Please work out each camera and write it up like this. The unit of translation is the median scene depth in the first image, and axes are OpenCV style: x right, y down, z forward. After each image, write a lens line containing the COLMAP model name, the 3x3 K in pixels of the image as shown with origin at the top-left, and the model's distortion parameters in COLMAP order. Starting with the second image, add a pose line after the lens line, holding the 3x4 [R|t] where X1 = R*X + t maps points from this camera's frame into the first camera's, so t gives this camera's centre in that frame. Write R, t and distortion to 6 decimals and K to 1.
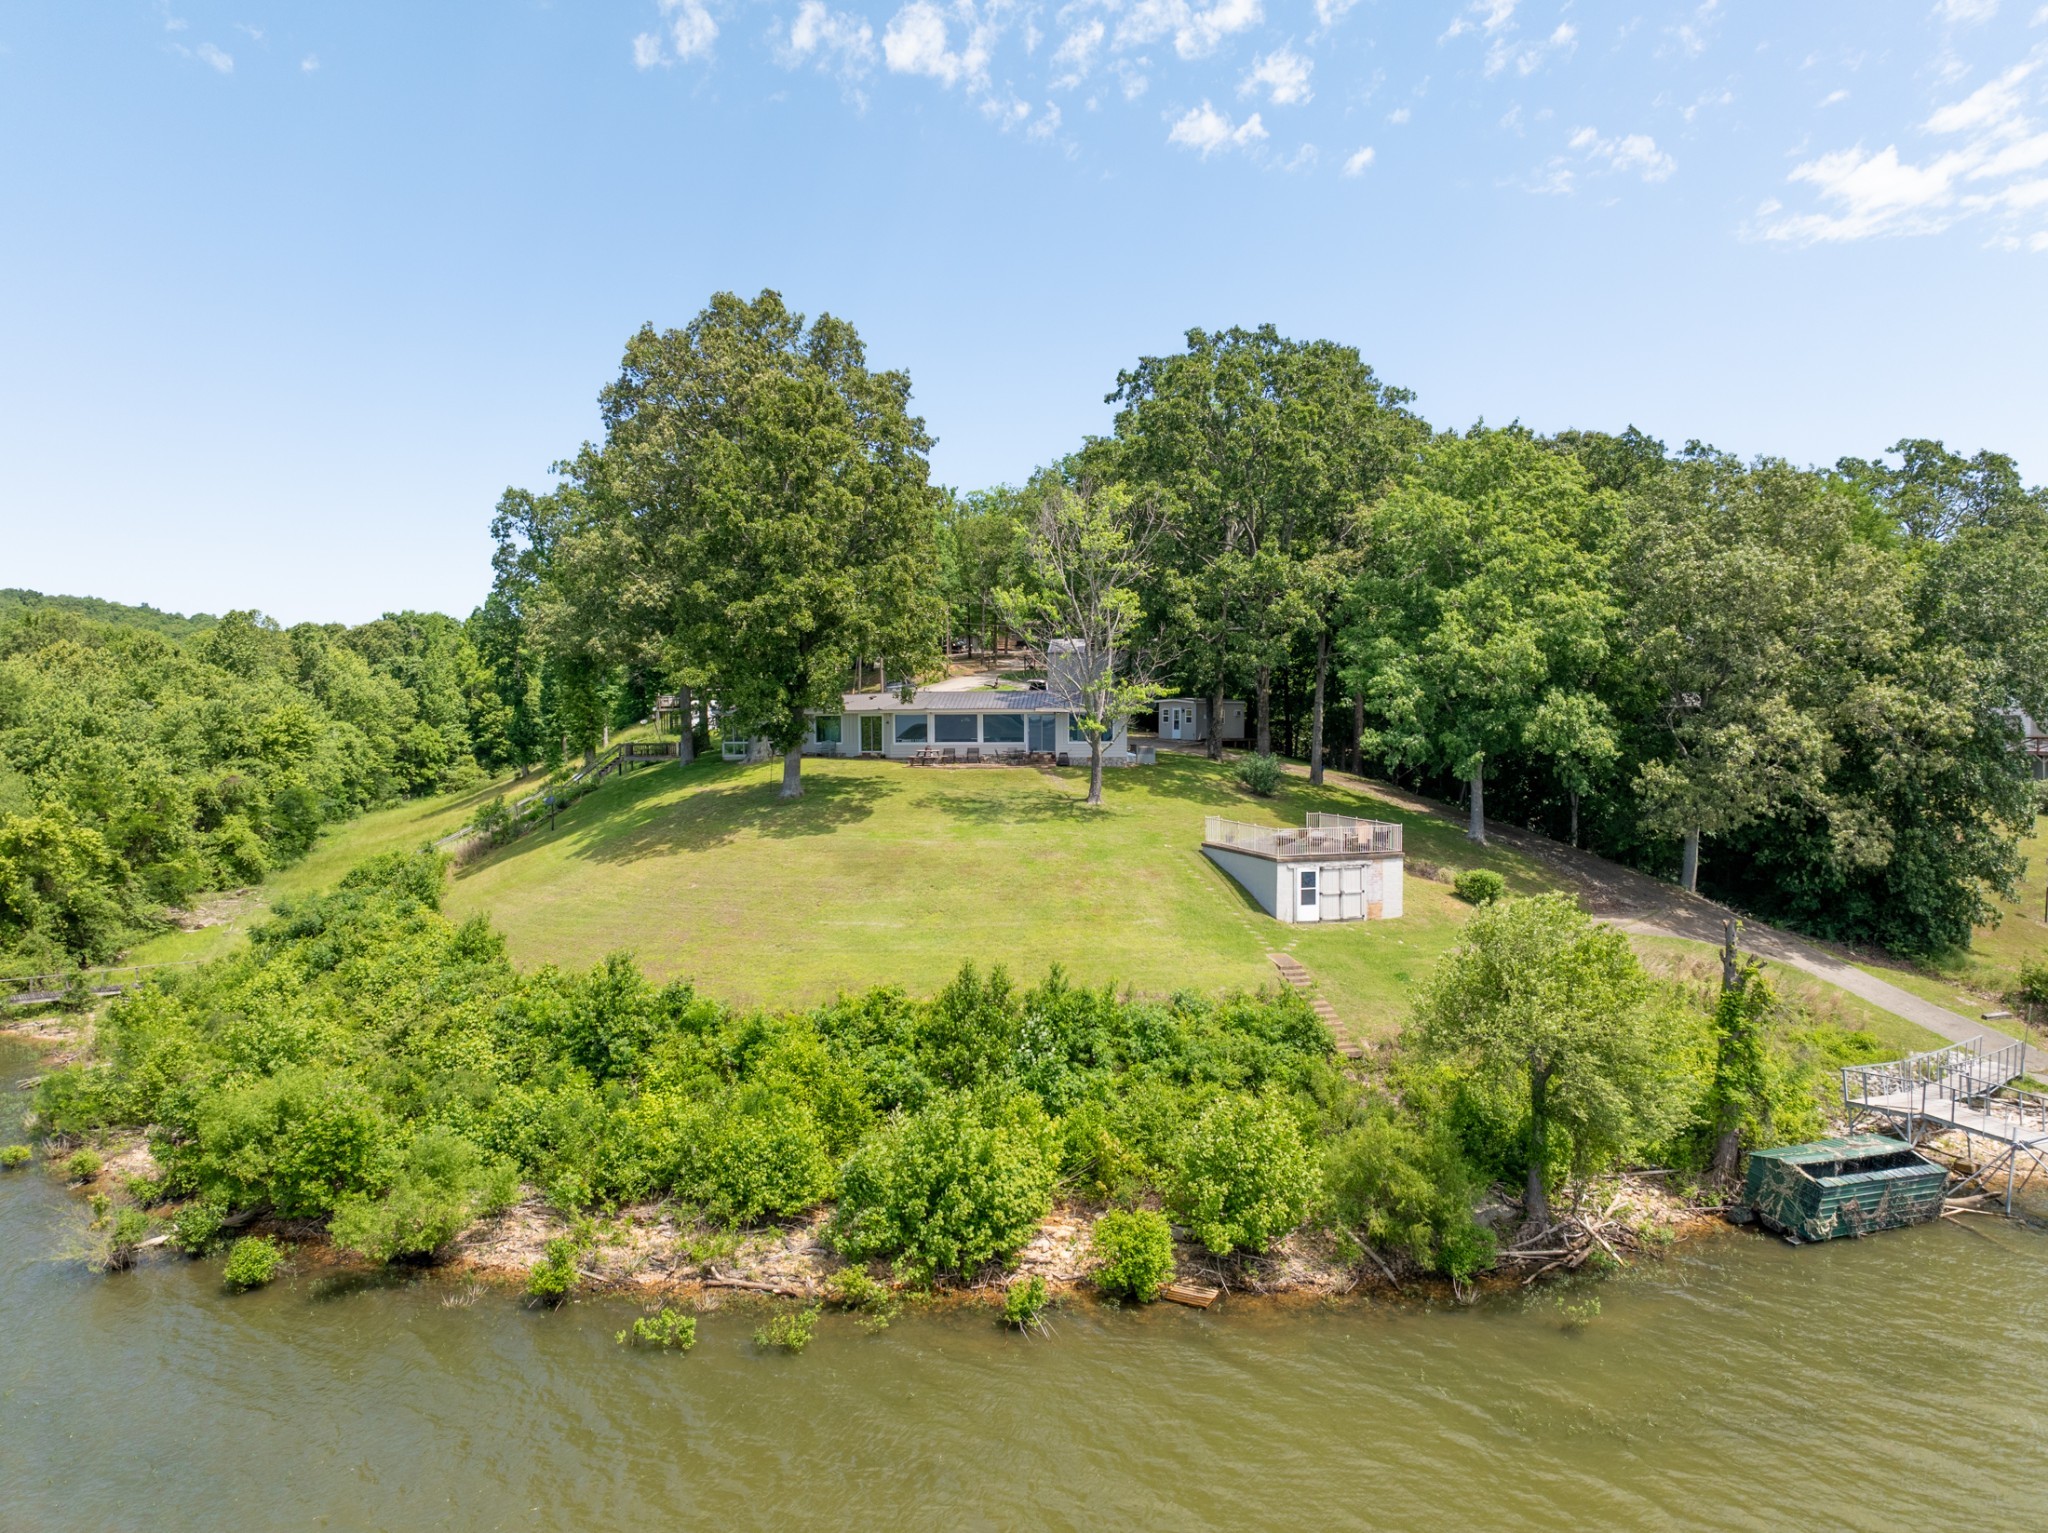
lens RADIAL K [[1449.7, 0, 1029.8], [0, 1449.7, 753.7], [0, 0, 1]] dist [-0.053181, 0.019919]
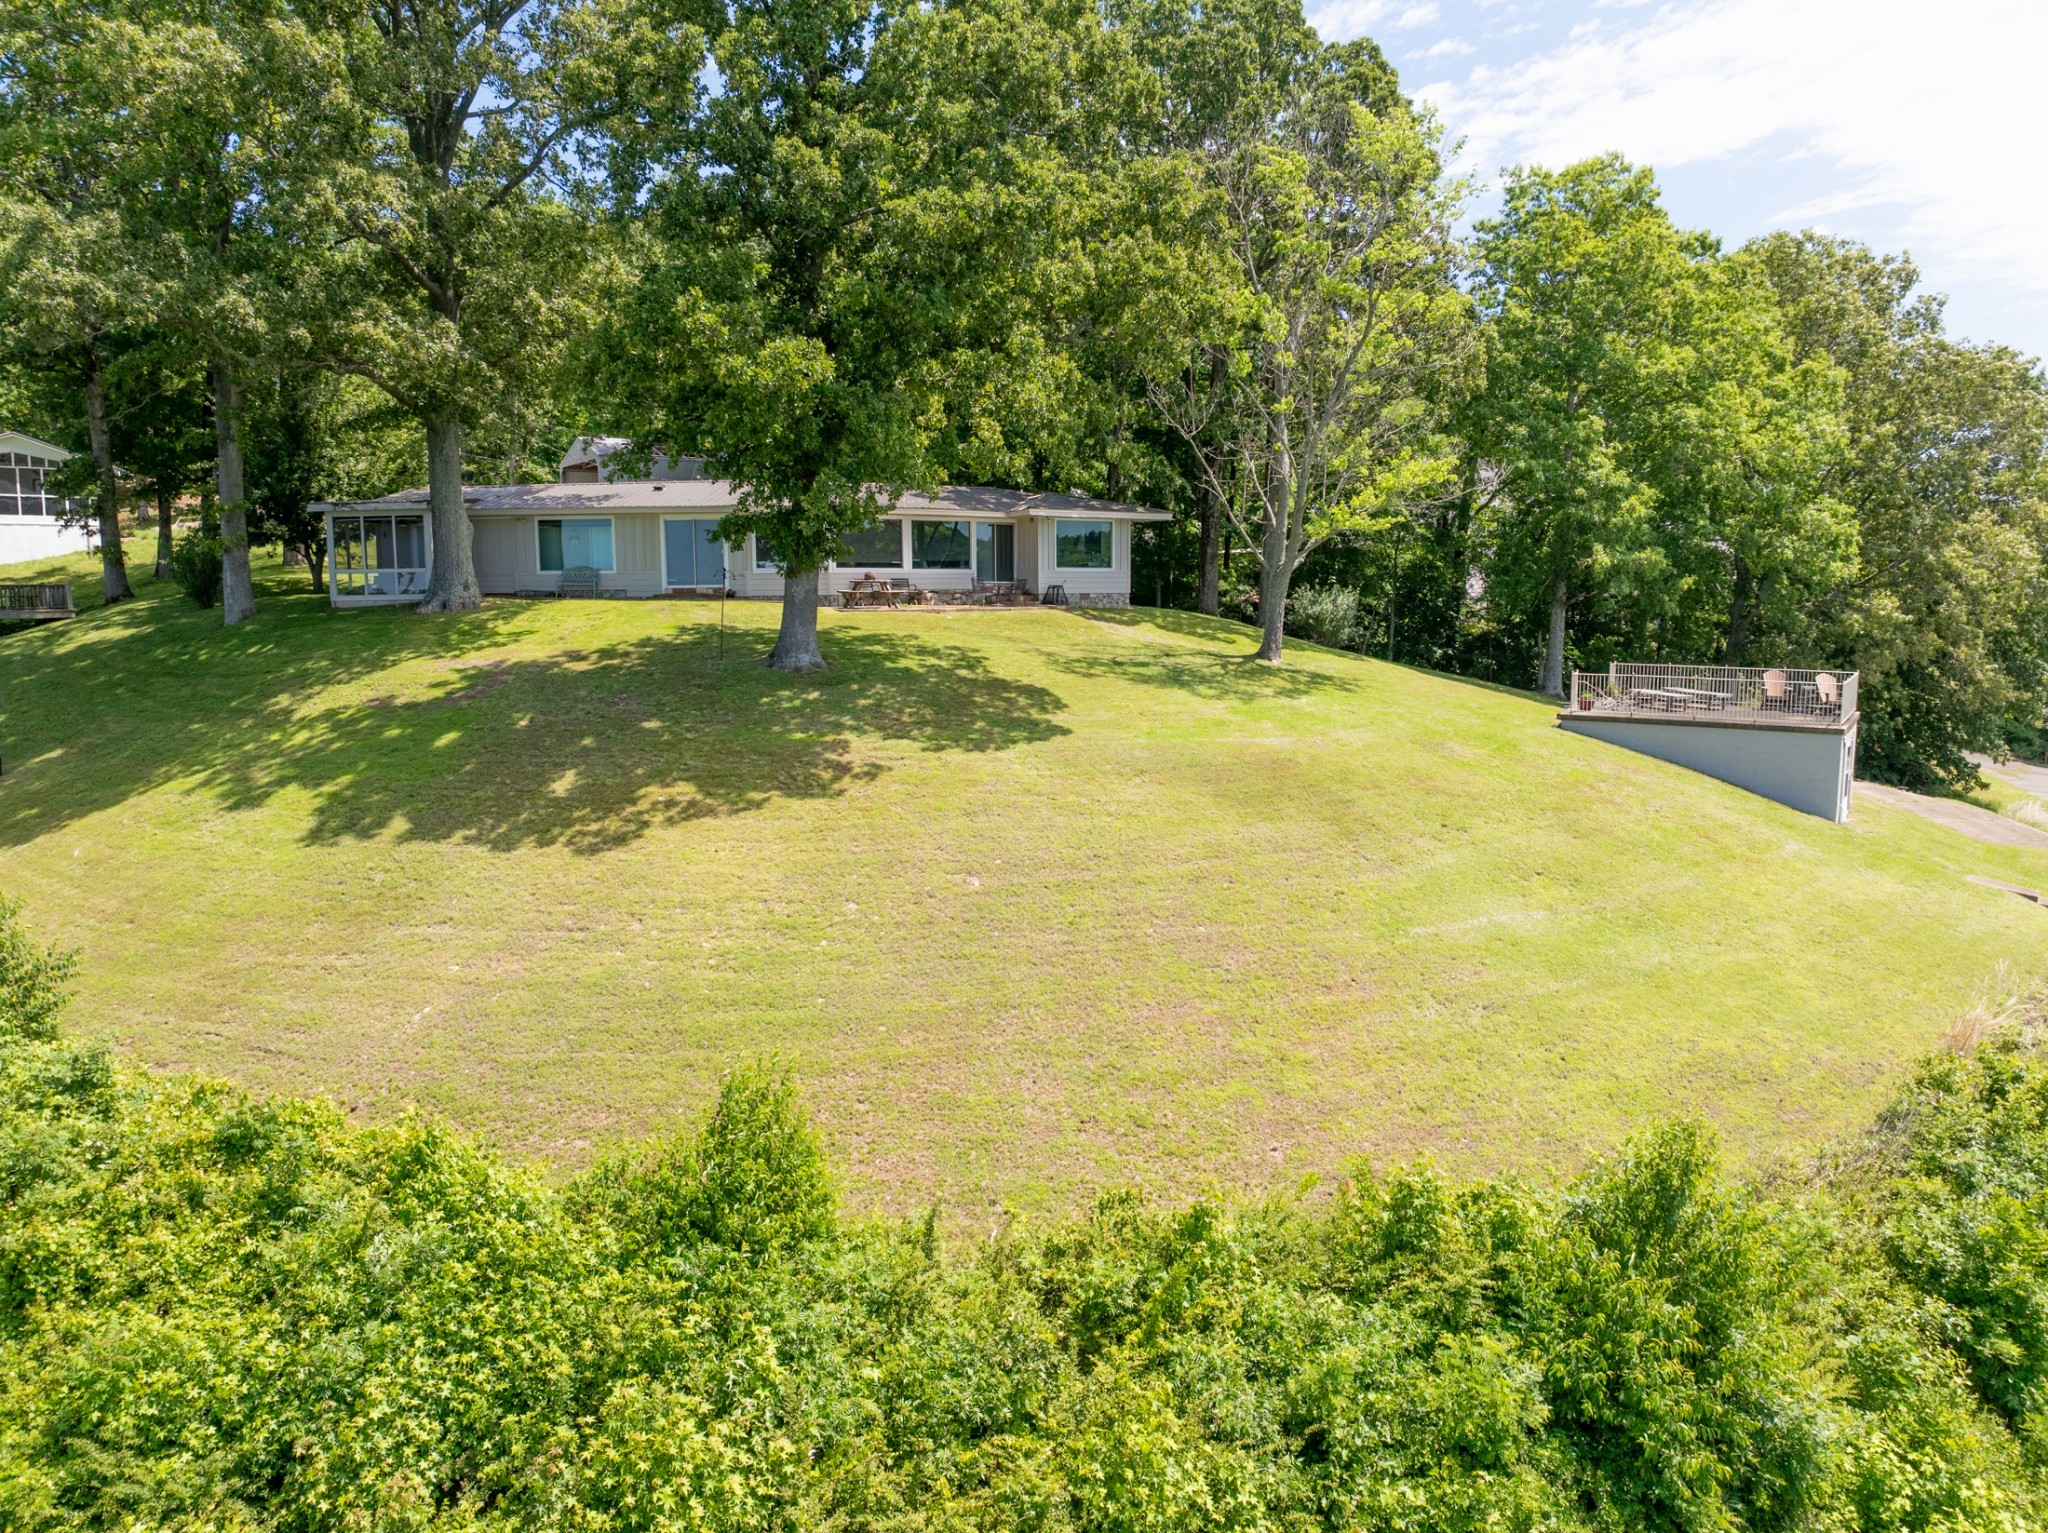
lens RADIAL K [[1449.7, 0, 1028.8], [0, 1449.7, 756.7], [0, 0, 1]] dist [-0.053181, 0.019919]
pose [[0.791160, -0.067603, 0.607861, -0.400374], [0.013690, 0.995581, 0.092906, 0.015803], [-0.611456, -0.065182, 0.788589, 0.576505]]
